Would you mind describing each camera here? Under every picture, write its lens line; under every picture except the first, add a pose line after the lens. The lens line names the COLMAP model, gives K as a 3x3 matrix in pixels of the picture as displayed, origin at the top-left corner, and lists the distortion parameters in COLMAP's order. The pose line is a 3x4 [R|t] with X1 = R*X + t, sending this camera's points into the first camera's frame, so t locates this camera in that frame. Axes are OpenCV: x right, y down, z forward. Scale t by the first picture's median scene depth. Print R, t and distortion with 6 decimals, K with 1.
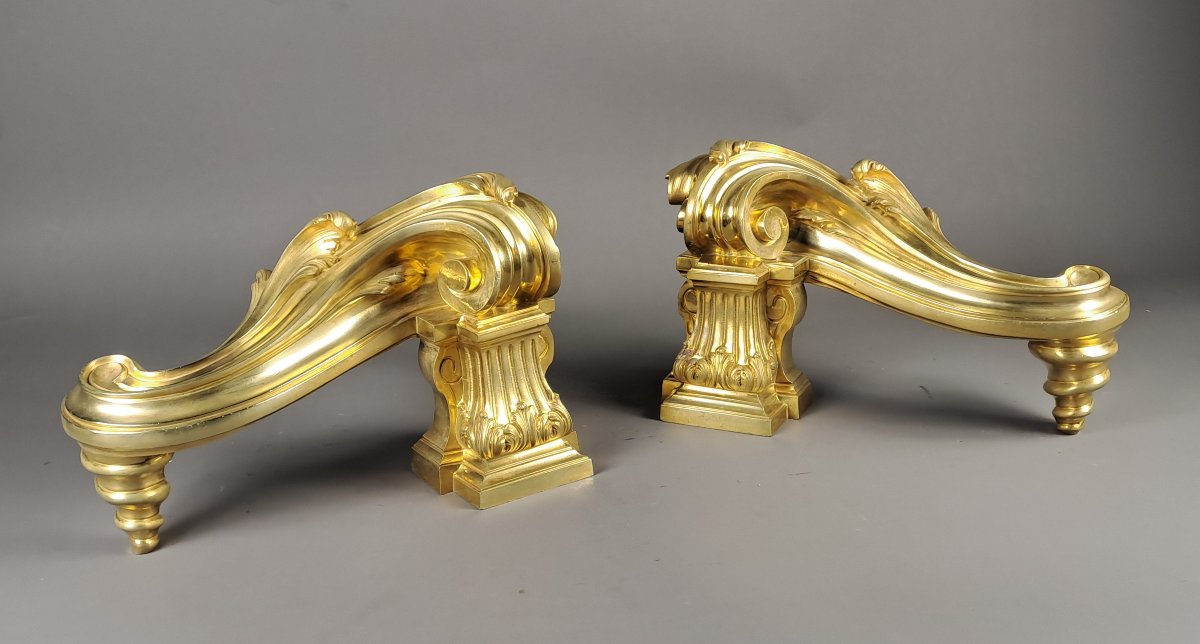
lens RADIAL K [[1185.2, 0, 596.6], [0, 1185.2, 324.1], [0, 0, 1]] dist [0.007416, 0.000000]
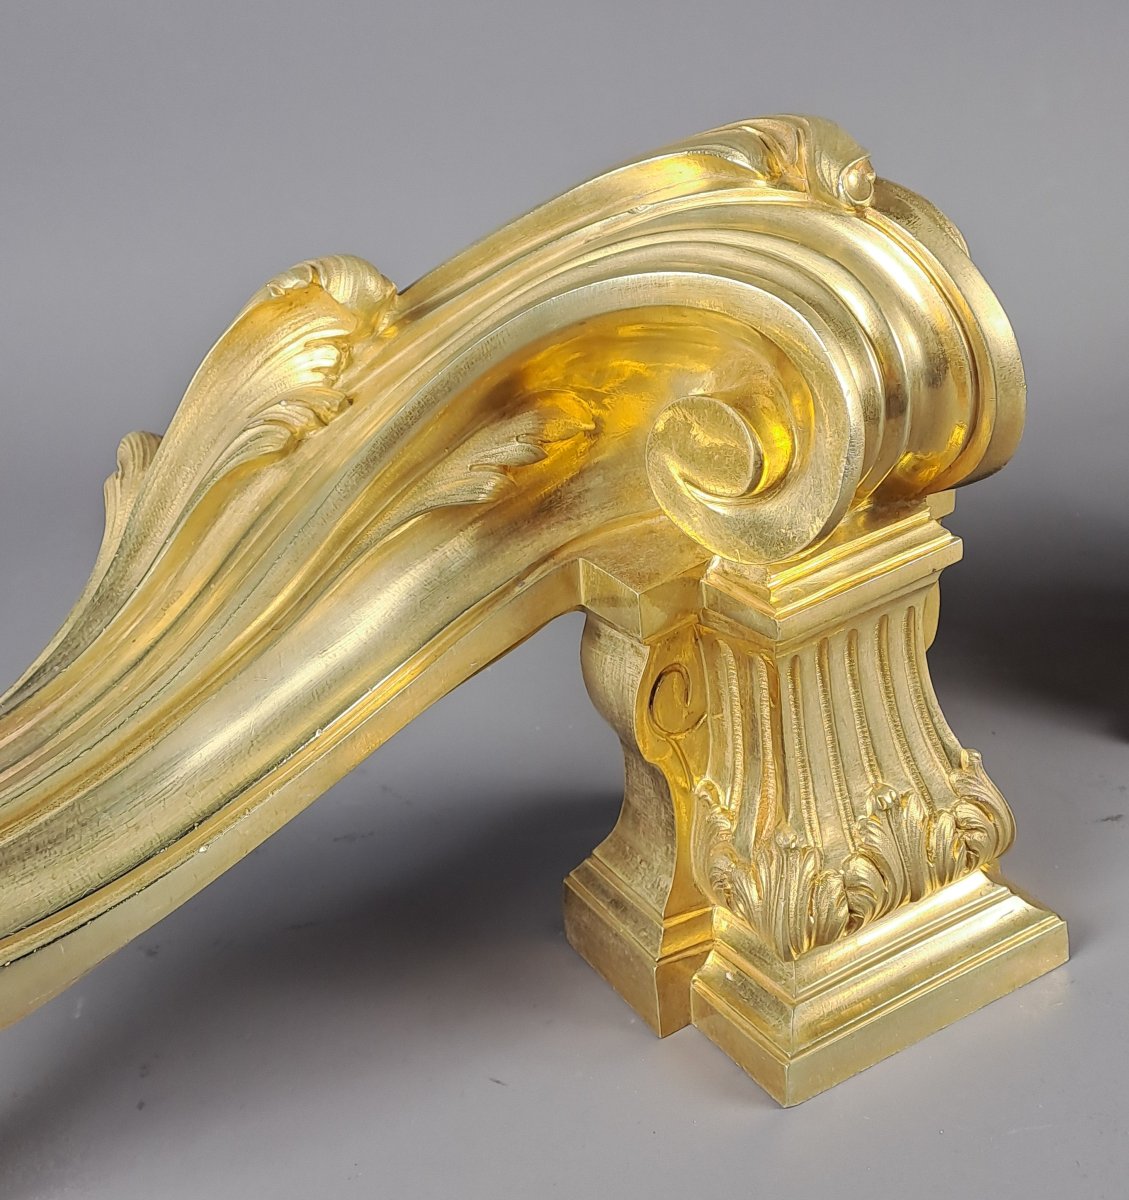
lens RADIAL K [[1634.8, 0, 566.1], [0, 1634.8, 598.5], [0, 0, 1]] dist [0.052030, 0.000000]
pose [[0.995834, -0.023710, -0.088044, -0.114643], [0.034895, 0.991190, 0.127769, -0.055611], [0.084239, -0.130309, 0.987888, 0.529464]]
